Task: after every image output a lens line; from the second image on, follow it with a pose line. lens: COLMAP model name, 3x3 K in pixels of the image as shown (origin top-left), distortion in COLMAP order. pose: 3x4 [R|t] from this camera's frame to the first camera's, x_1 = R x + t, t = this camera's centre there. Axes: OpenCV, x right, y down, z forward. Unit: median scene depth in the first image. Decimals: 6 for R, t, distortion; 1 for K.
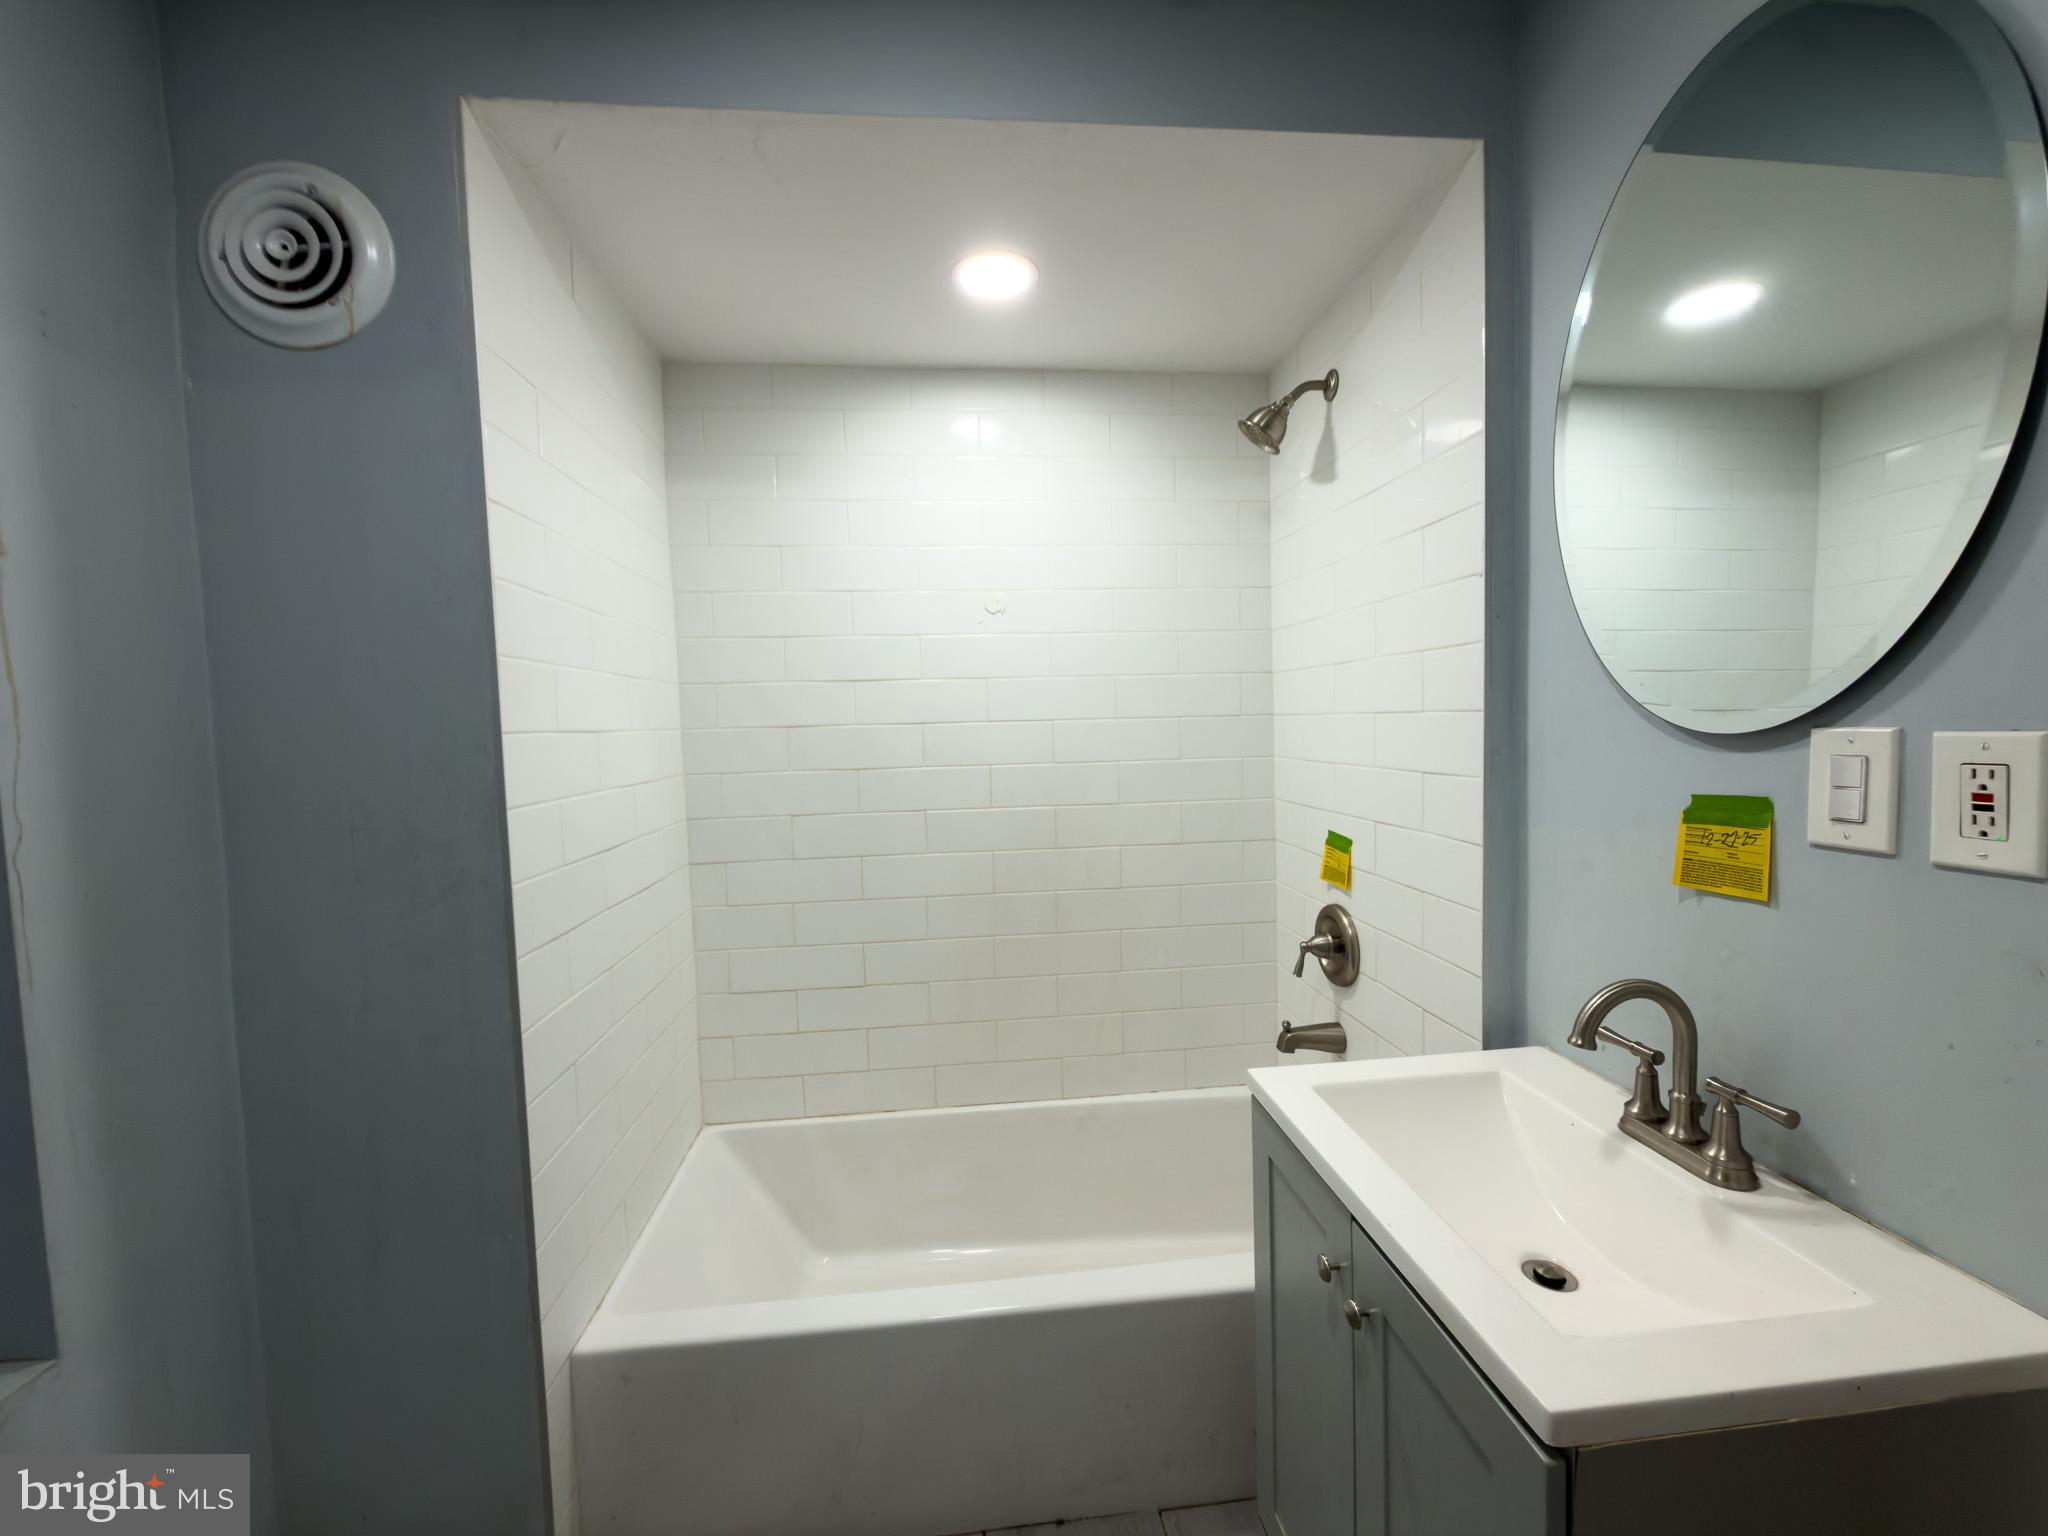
lens RADIAL K [[812.1, 0, 1025.0], [0, 812.1, 768.0], [0, 0, 1]] dist [0.000153, -0.000311]
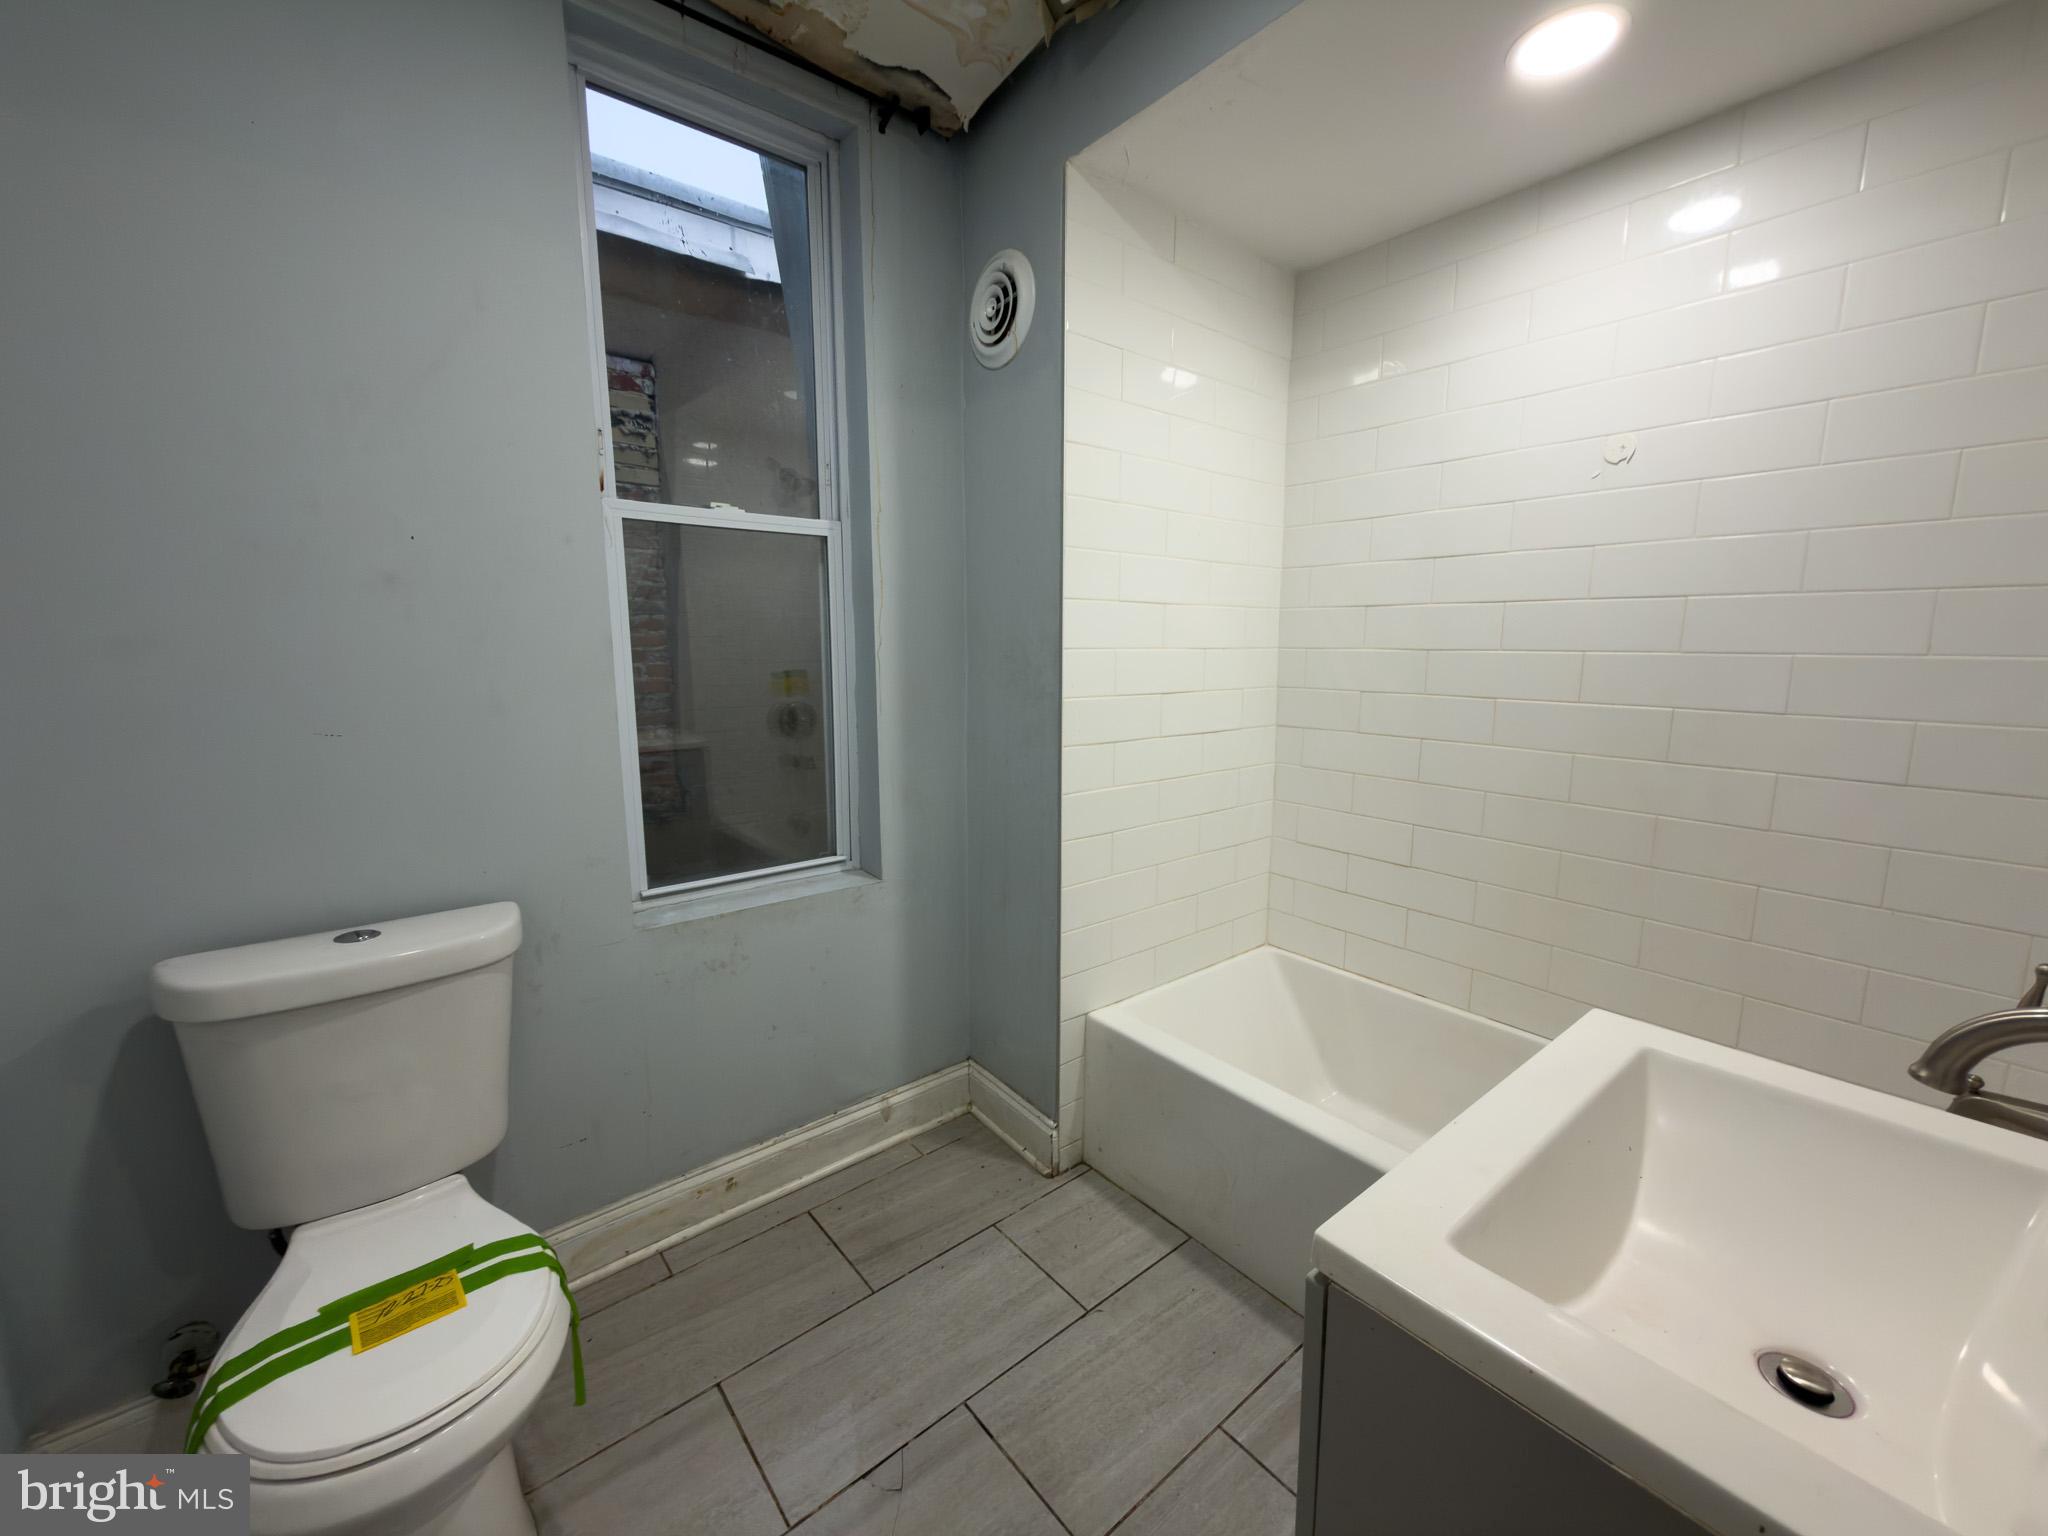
lens RADIAL K [[812.1, 0, 1022.5], [0, 812.1, 766.1], [0, 0, 1]] dist [0.000153, -0.000311]
pose [[0.546260, 0.156185, -0.822926, 0.625356], [-0.063251, 0.987348, 0.145405, 0.050739], [0.835224, -0.027378, 0.549228, 0.083379]]
